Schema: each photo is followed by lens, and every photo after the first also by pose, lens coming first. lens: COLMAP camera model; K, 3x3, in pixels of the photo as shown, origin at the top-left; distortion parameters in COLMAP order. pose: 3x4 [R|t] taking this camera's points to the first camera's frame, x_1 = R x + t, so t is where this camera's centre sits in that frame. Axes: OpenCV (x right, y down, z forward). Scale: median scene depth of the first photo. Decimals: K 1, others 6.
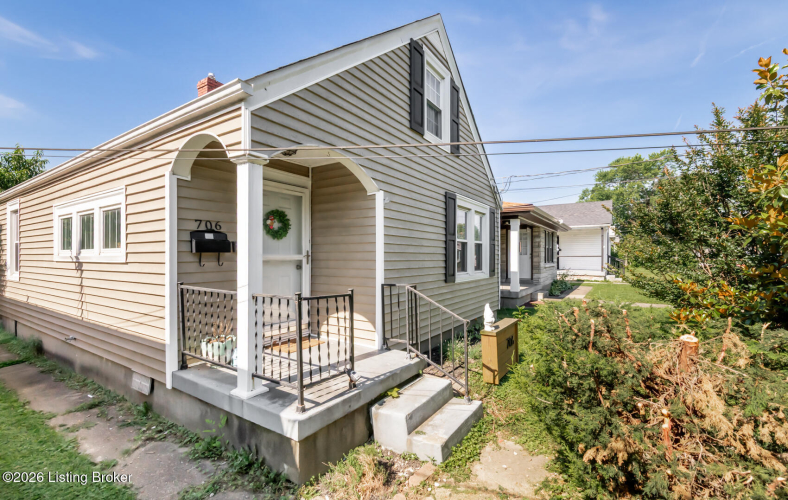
lens RADIAL K [[343.9, 0, 398.2], [0, 343.9, 254.3], [0, 0, 1]] dist [0.005174, -0.001399]
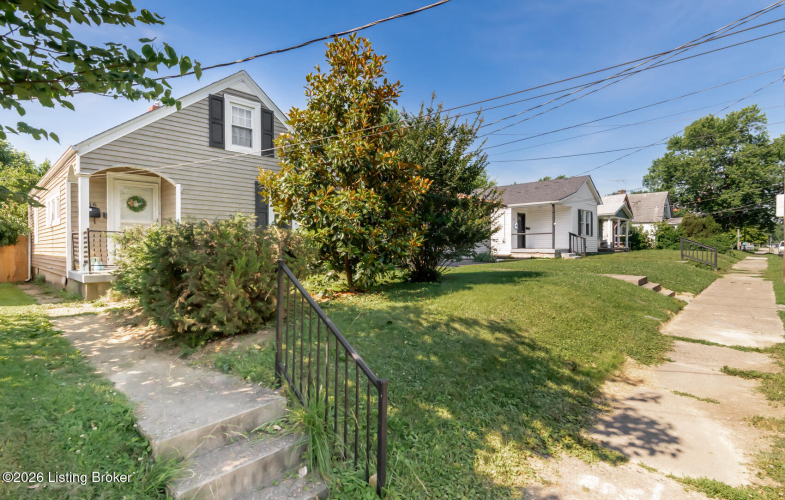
lens RADIAL K [[396.6, 0, 388.8], [0, 396.6, 247.8], [0, 0, 1]] dist [0.006641, 0.001117]
pose [[0.981740, -0.004275, -0.190182, 1.282346], [0.006000, 0.999946, 0.008494, 0.128743], [0.190135, -0.009480, 0.981712, -0.778947]]
